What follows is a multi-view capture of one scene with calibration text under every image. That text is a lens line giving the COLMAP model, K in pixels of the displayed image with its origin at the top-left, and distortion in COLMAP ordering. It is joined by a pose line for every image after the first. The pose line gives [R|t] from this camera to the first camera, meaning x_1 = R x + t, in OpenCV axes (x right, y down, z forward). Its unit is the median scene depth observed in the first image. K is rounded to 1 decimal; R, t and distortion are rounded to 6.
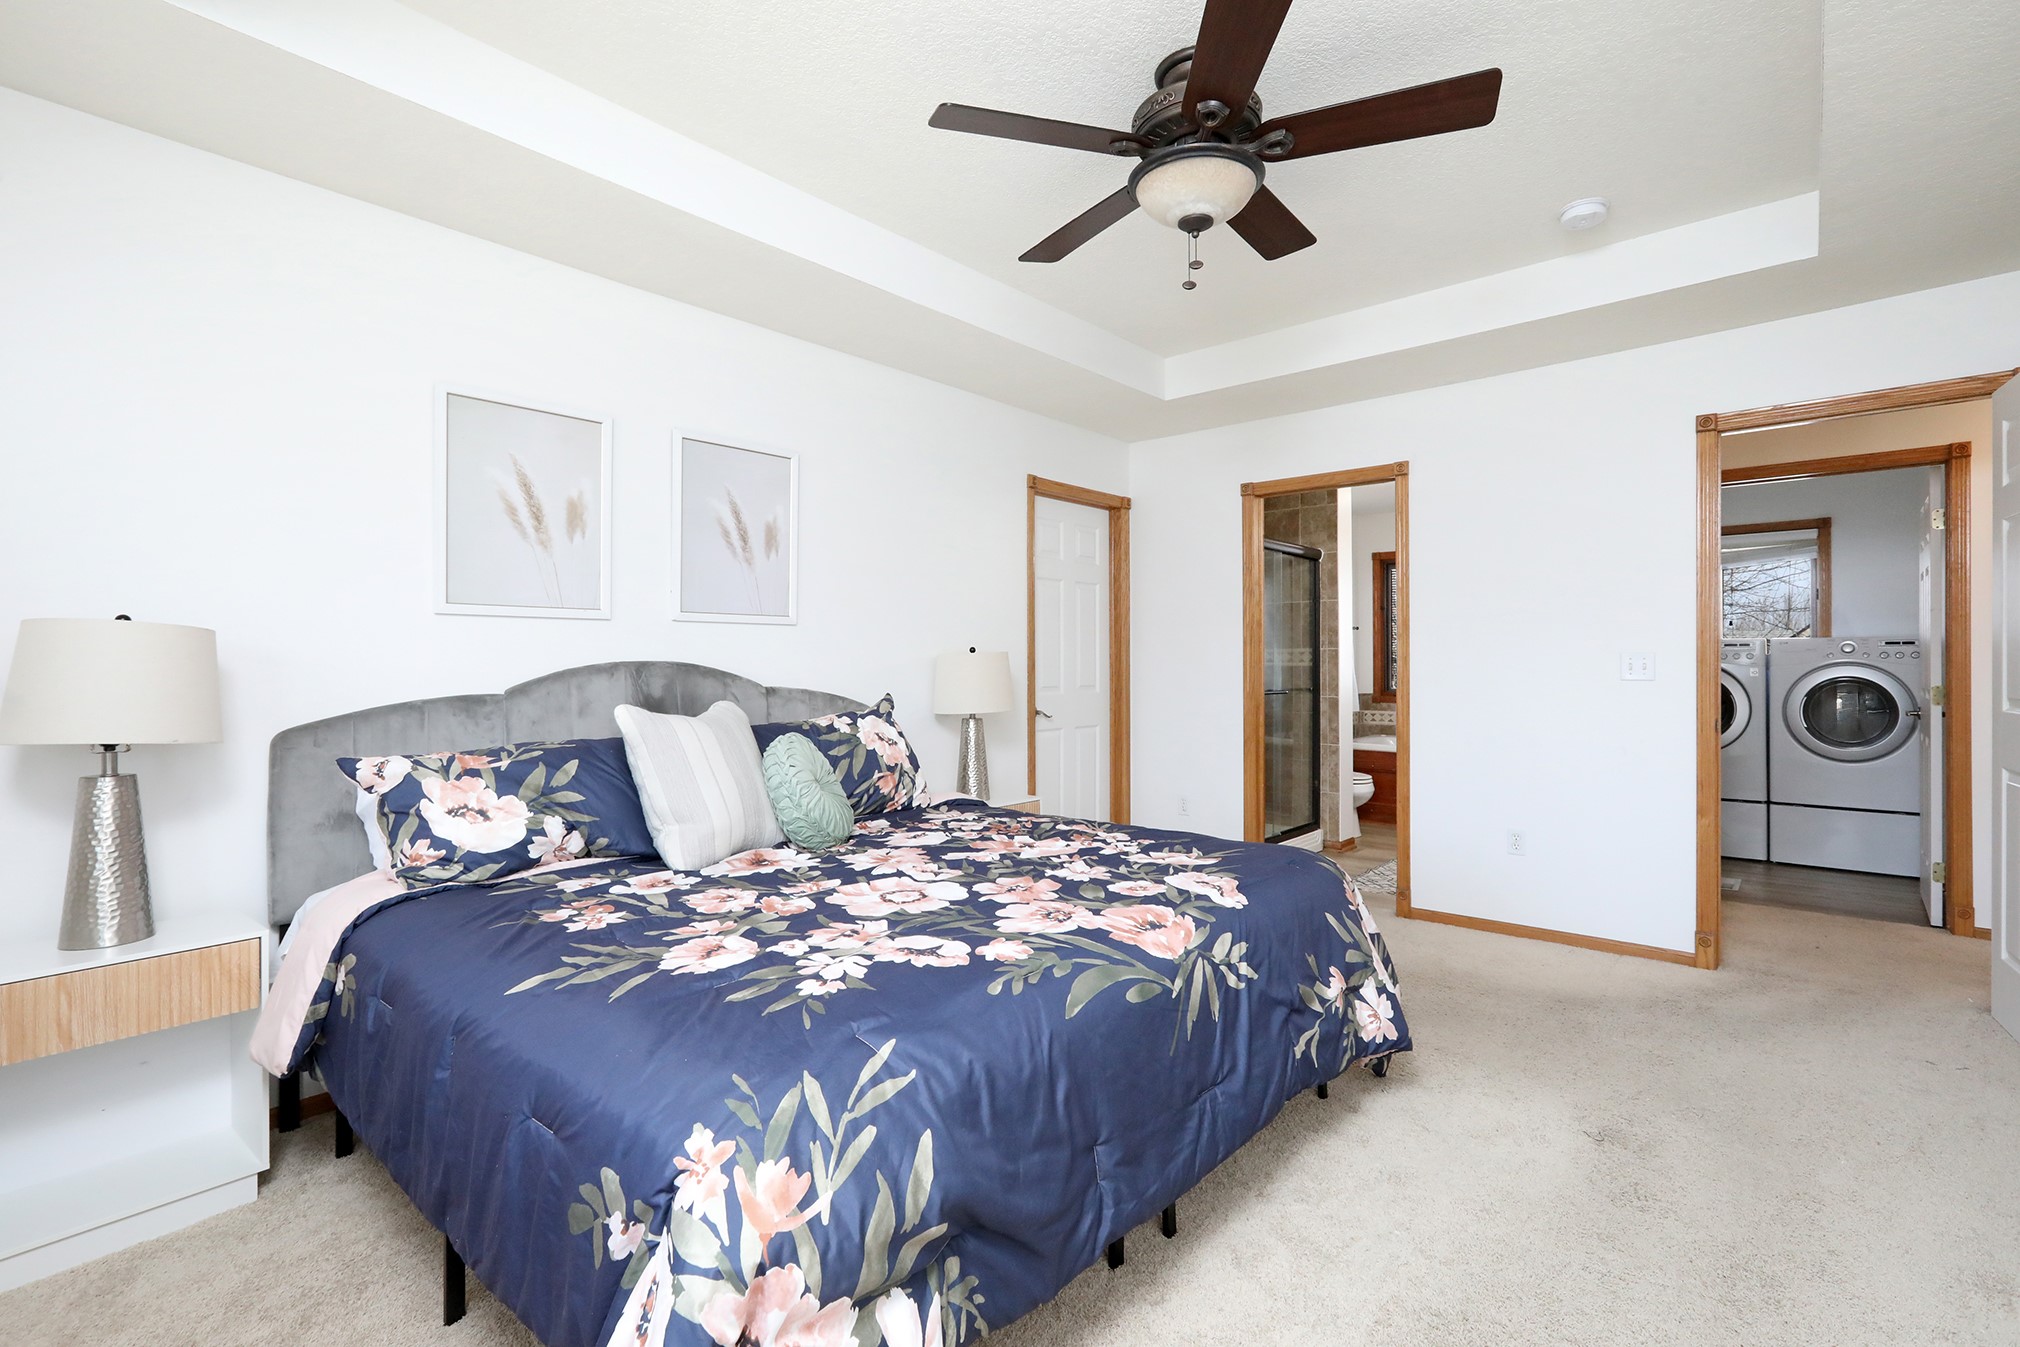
lens RADIAL K [[888.1, 0, 907.8], [0, 888.1, 673.9], [0, 0, 1]] dist [-0.001541, -0.000116]
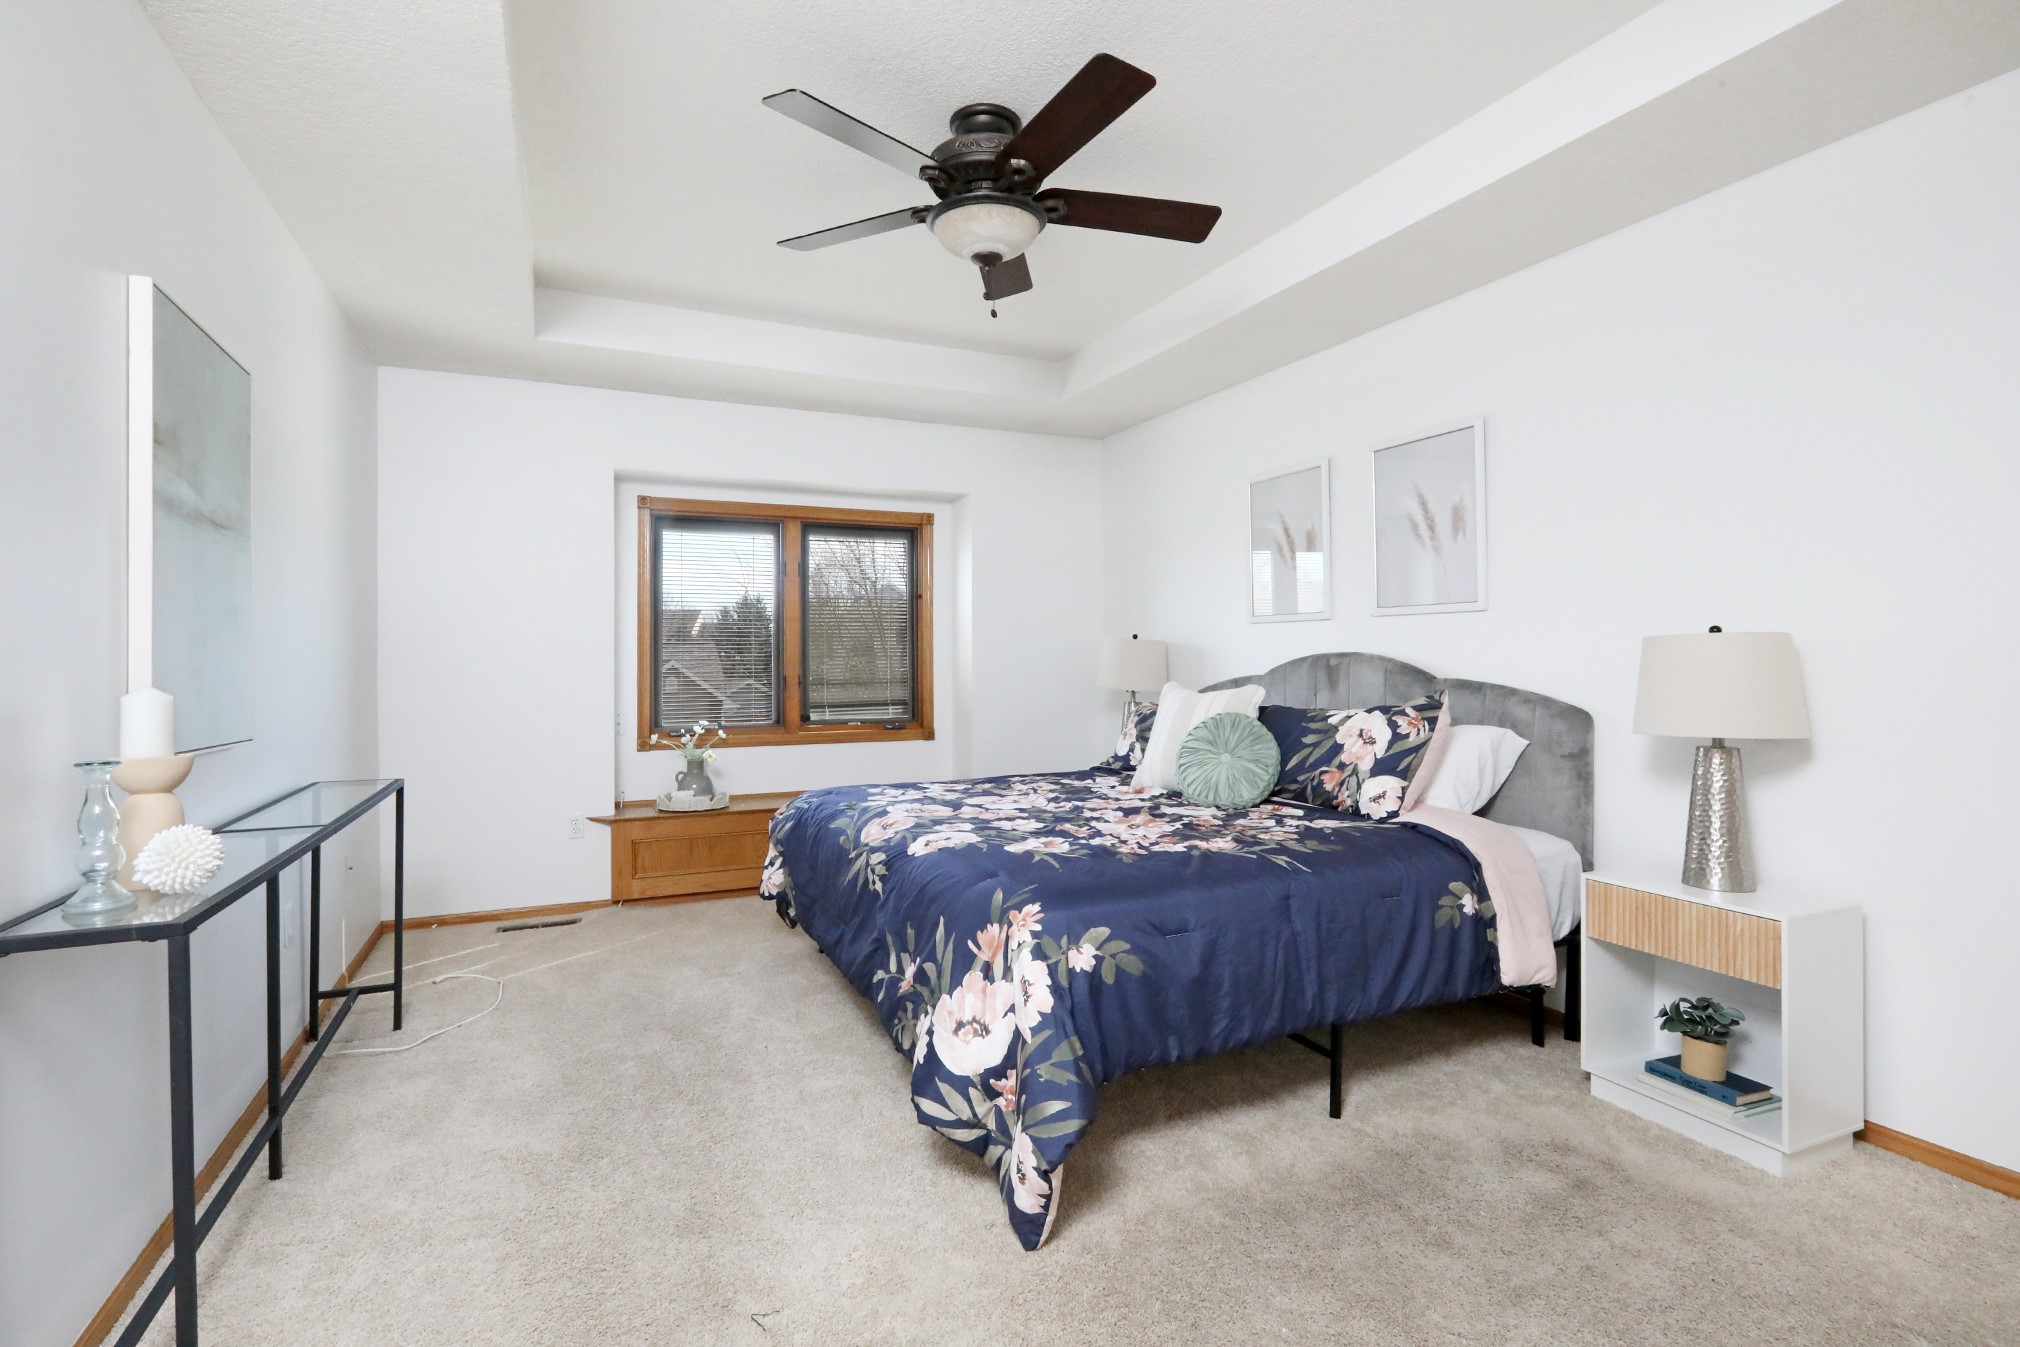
lens RADIAL K [[928.2, 0, 1008.2], [0, 928.2, 667.0], [0, 0, 1]] dist [-0.003810, -0.001180]
pose [[-0.317499, 0.016898, -0.948108, 0.927441], [0.001190, 0.999848, 0.017422, -0.015998], [0.948258, 0.004403, -0.317471, 0.871519]]
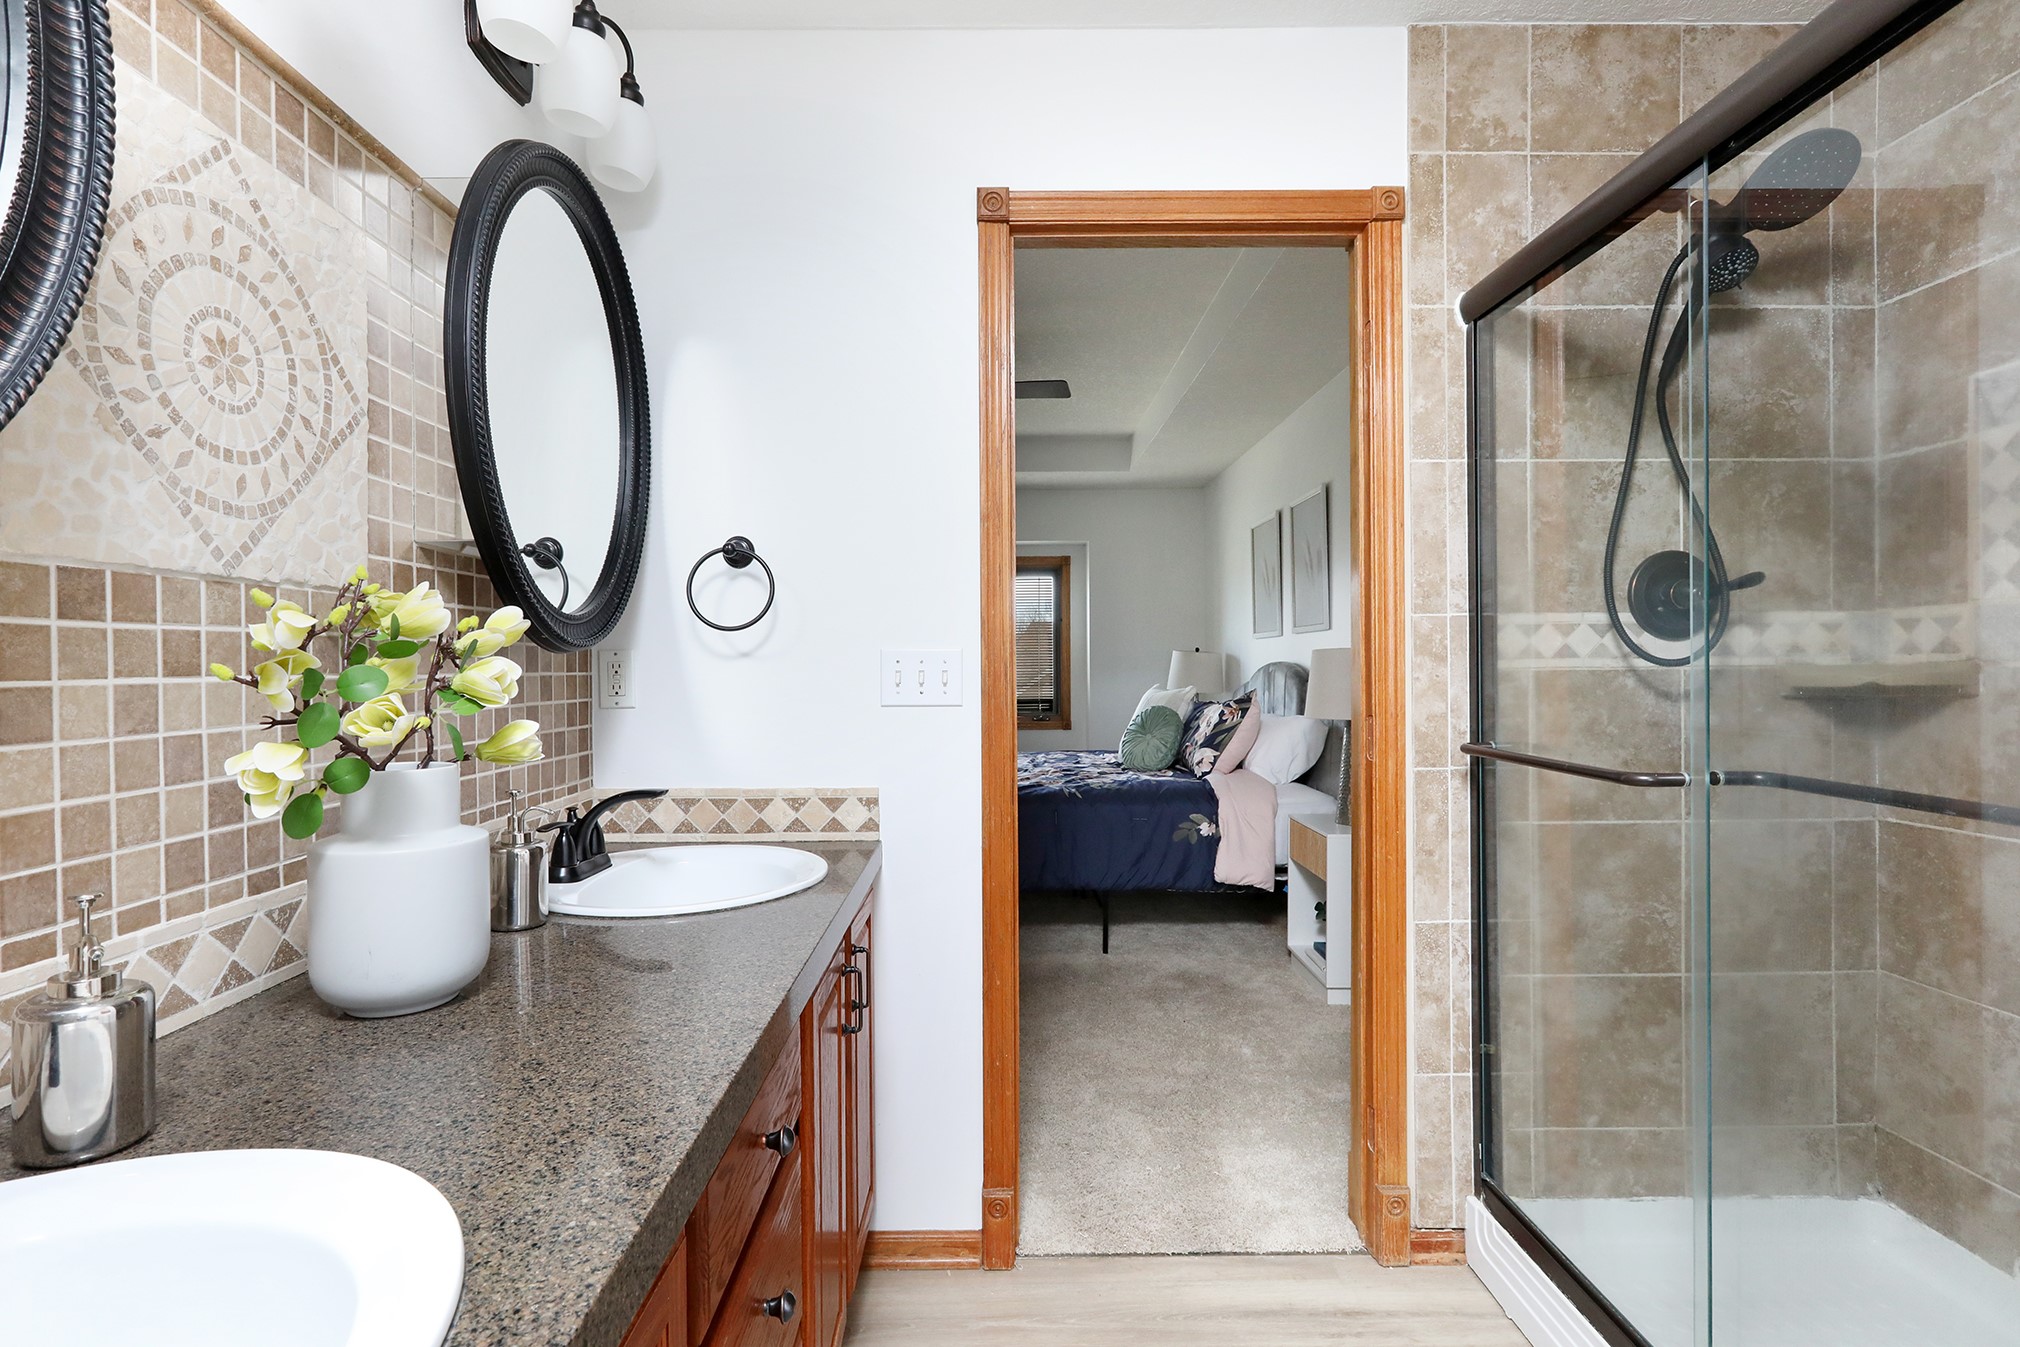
lens RADIAL K [[913.7, 0, 1005.9], [0, 913.7, 670.1], [0, 0, 1]] dist [-0.004571, -0.000362]
pose [[-0.681674, 0.003599, -0.731648, 1.088587], [-0.001300, 0.999980, 0.006130, -0.012074], [0.731655, 0.005130, -0.681655, 1.567911]]
